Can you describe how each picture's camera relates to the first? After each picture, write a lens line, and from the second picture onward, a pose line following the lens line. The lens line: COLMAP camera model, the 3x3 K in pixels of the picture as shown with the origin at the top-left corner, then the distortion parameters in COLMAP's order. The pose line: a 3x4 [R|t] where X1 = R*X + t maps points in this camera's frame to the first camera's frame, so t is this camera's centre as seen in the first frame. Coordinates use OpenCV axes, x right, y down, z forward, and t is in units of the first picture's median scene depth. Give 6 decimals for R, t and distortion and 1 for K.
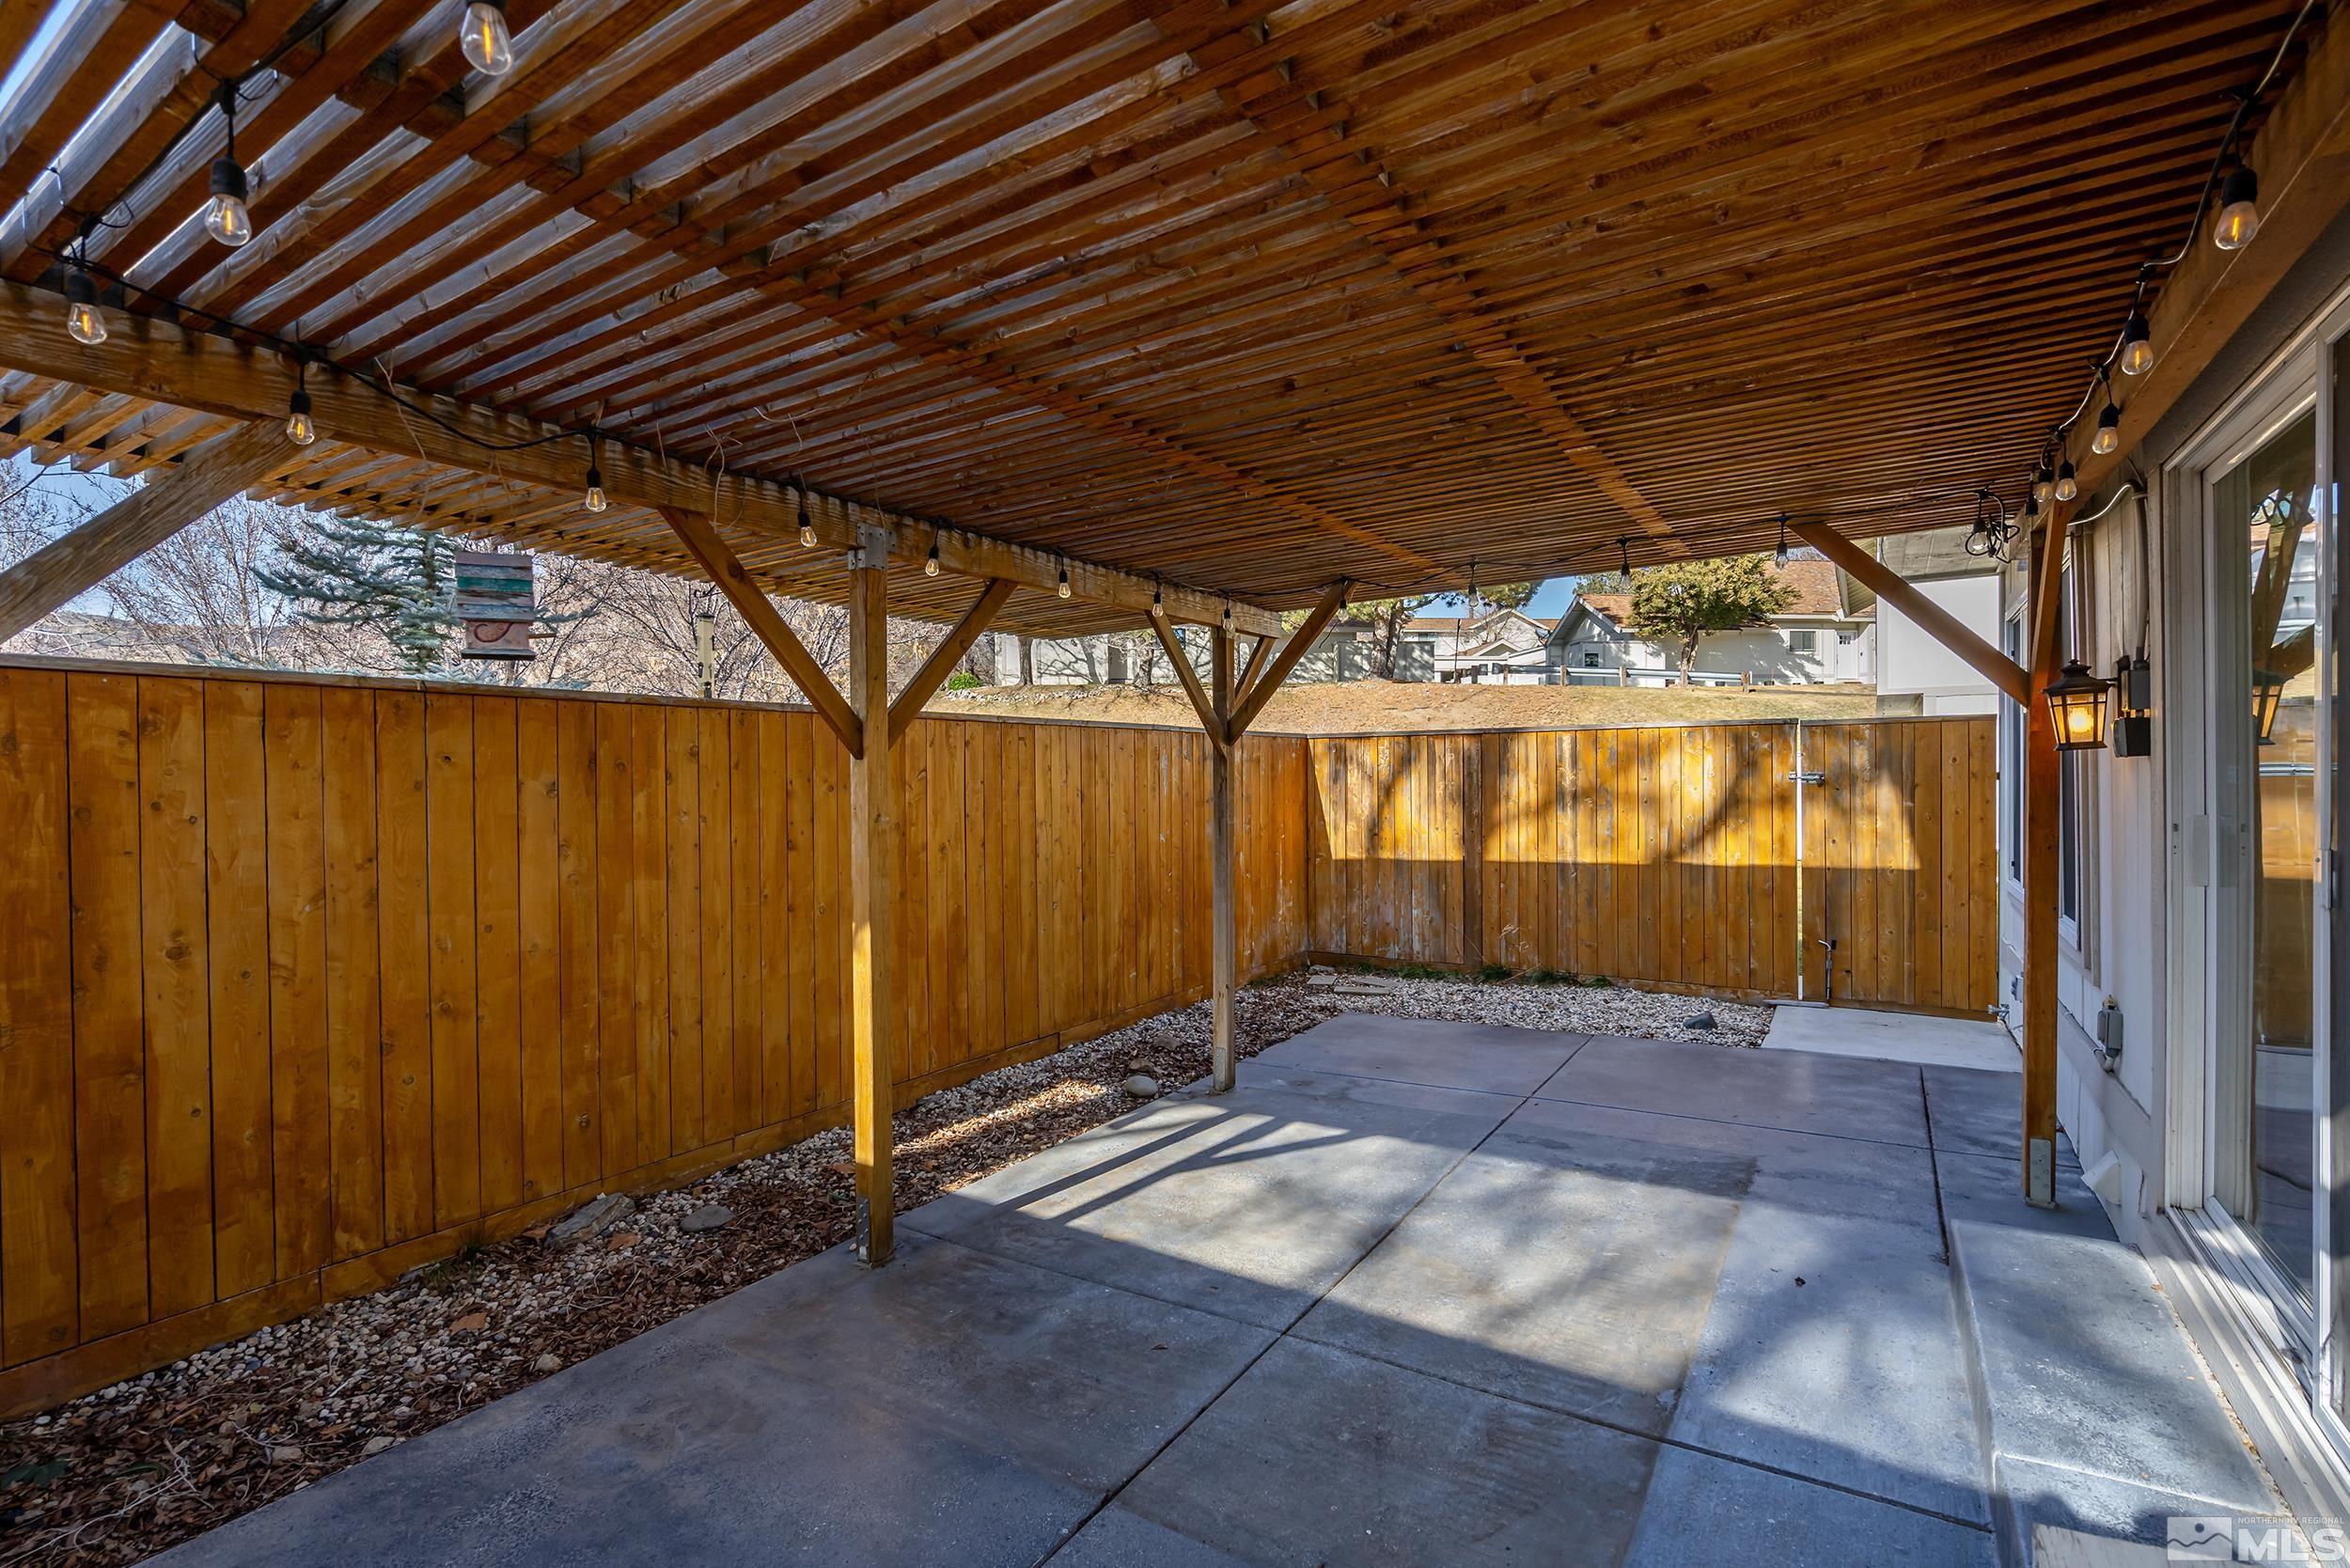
lens RADIAL K [[1069.3, 0, 1172.2], [0, 1069.3, 776.2], [0, 0, 1]] dist [0.009987, 0.000094]
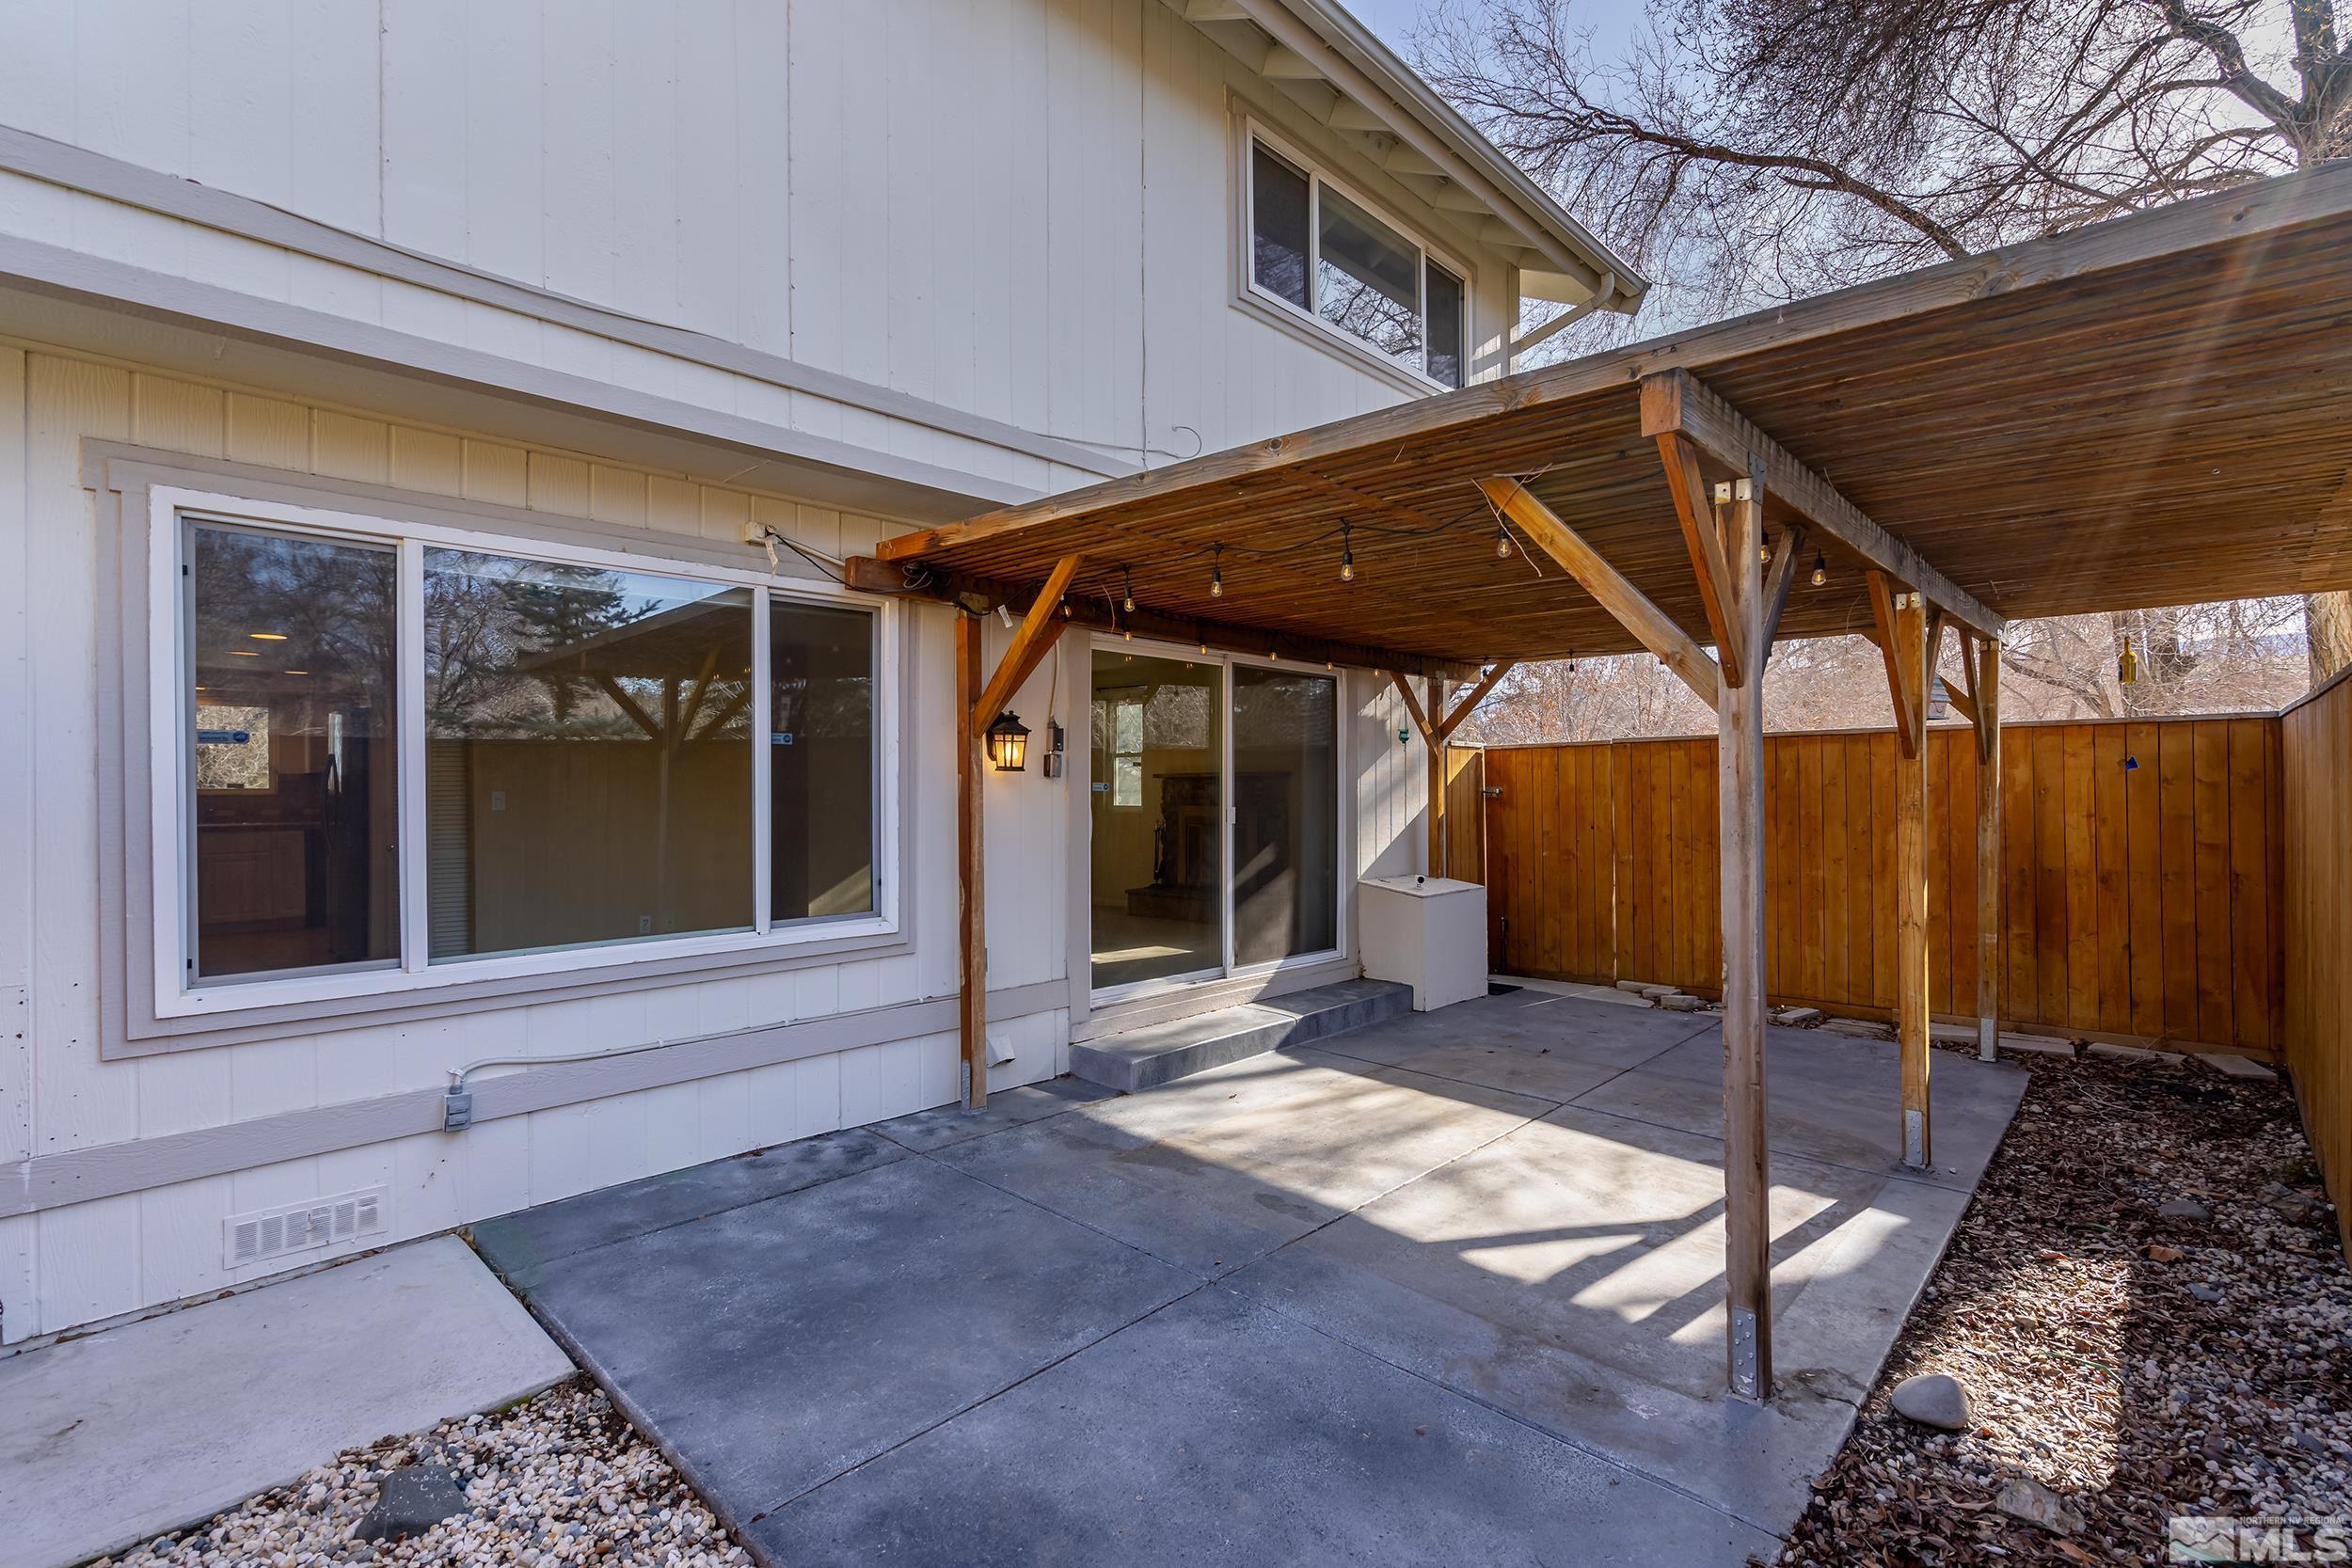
lens RADIAL K [[1070.1, 0, 1158.8], [0, 1070.1, 783.8], [0, 0, 1]] dist [0.009987, 0.000094]
pose [[-0.981452, 0.014457, 0.191164, 0.267206], [0.014087, 0.999895, -0.003294, -0.000175], [-0.191192, -0.000540, -0.981552, 1.860648]]
